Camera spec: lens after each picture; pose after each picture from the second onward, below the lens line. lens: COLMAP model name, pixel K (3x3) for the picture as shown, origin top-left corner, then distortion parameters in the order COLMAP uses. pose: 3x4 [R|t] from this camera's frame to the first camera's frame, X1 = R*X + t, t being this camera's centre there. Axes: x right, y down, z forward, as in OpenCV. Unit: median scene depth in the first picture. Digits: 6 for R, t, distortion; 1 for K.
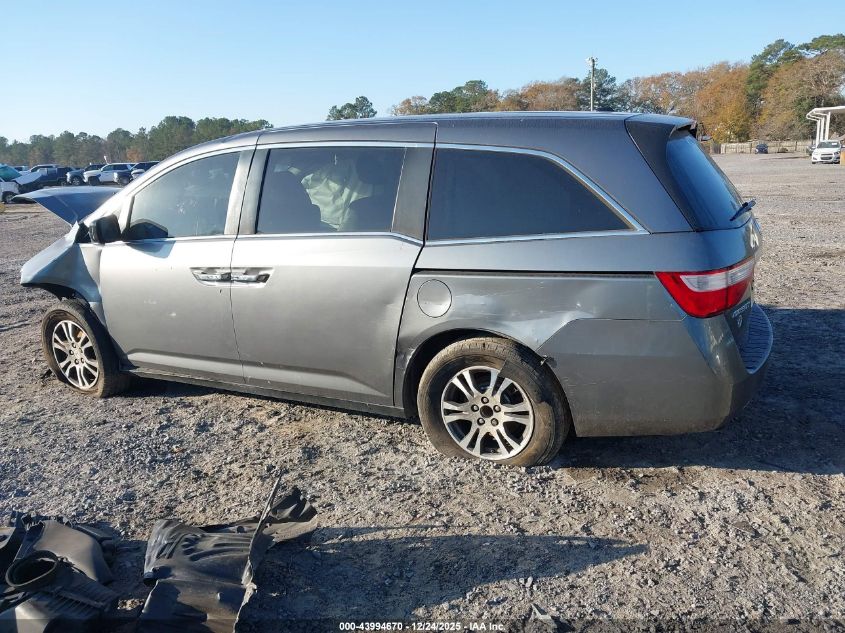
lens RADIAL K [[665.4, 0, 422.5], [0, 665.4, 316.5], [0, 0, 1]] dist [0.055559, -0.078950]
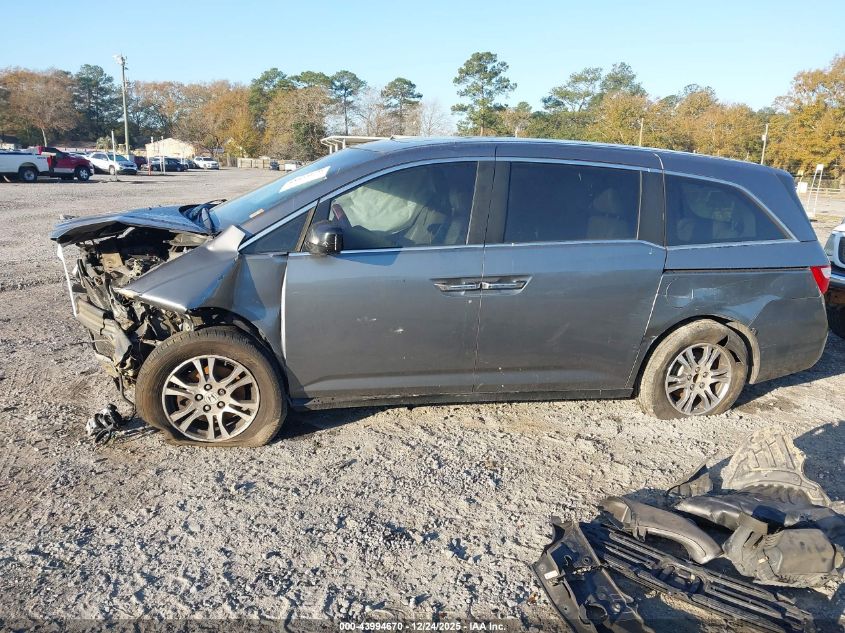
lens RADIAL K [[665.4, 0, 422.5], [0, 665.4, 316.5], [0, 0, 1]] dist [0.055559, -0.078950]
pose [[0.756402, -0.073267, 0.649991, -0.125221], [0.081231, 0.996536, 0.017800, -0.004792], [-0.649044, 0.039335, 0.759733, 0.038095]]
